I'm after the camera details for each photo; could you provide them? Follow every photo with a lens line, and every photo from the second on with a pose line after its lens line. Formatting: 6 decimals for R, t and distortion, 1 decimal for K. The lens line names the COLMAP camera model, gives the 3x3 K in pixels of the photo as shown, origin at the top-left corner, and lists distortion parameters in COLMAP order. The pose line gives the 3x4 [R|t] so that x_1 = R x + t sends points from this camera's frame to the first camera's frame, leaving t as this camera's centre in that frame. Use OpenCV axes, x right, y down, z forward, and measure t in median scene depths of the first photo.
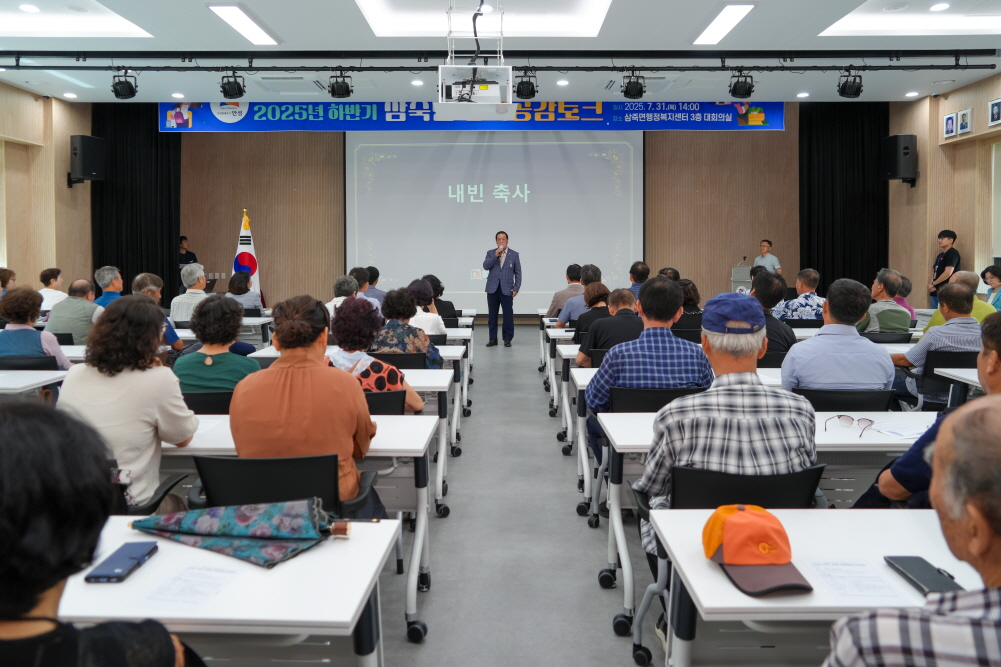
lens RADIAL K [[706.2, 0, 498.8], [0, 706.2, 256.2], [0, 0, 1]] dist [-0.006101, 0.062243]
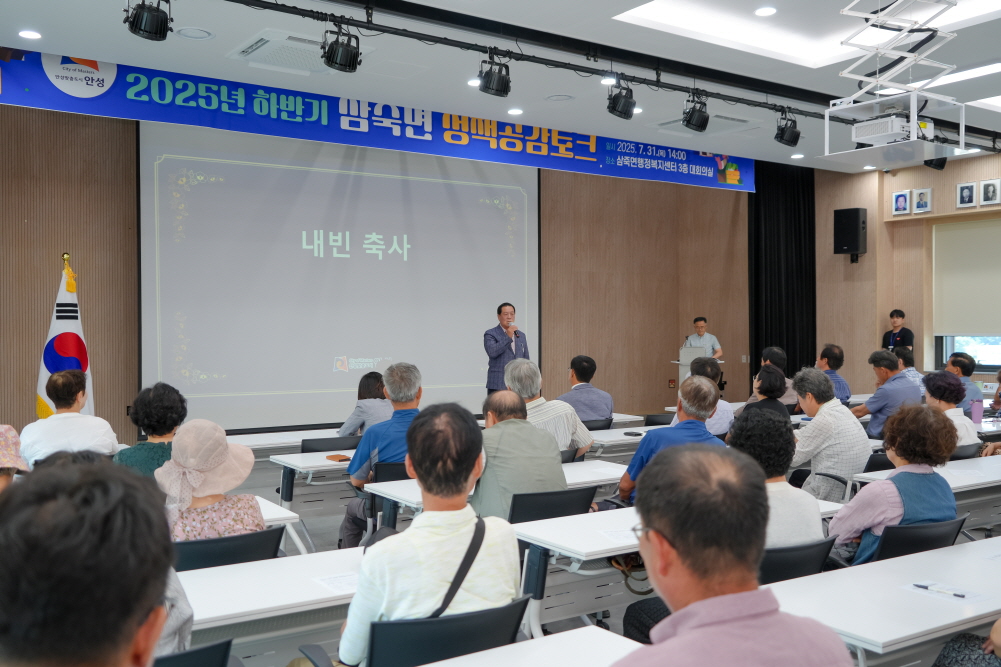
lens RADIAL K [[938.0, 0, 500.5], [0, 938.0, 333.5], [0, 0, 1]] dist [0.043134, -0.008941]
pose [[0.826839, -0.003943, 0.562424, -0.414221], [0.003393, 0.999992, 0.002022, -0.004649], [-0.562428, 0.000237, 0.826846, 0.165015]]
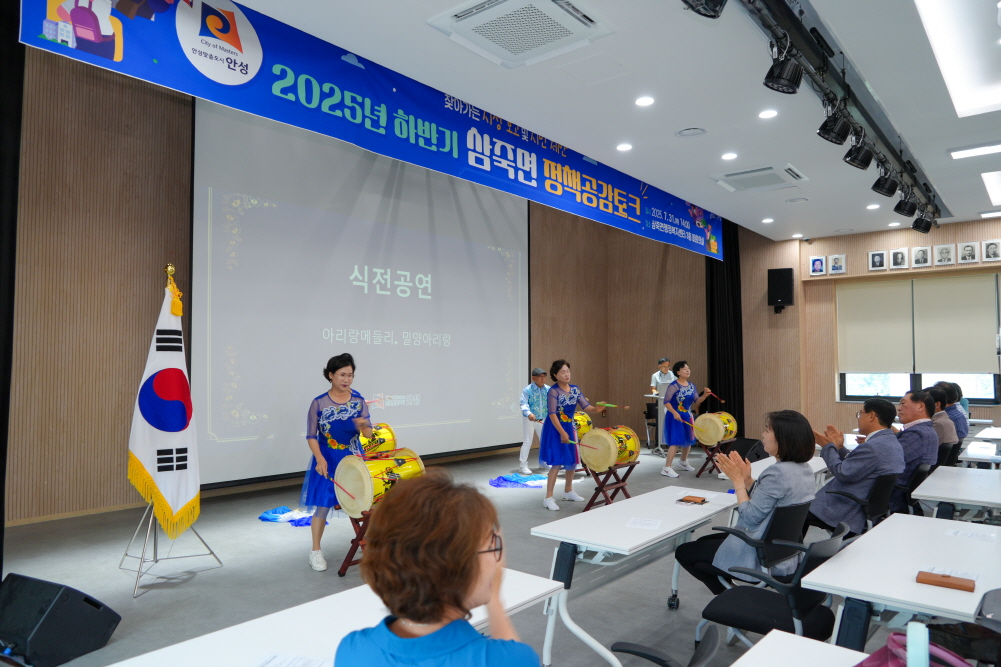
lens RADIAL K [[671.2, 0, 500.5], [0, 671.2, 333.5], [0, 0, 1]] dist [-0.000200, -0.000513]
pose [[0.646183, 0.040940, 0.762083, -0.449626], [-0.043480, 0.998913, -0.016795, -0.032089], [-0.761943, -0.022282, 0.647261, 0.482726]]
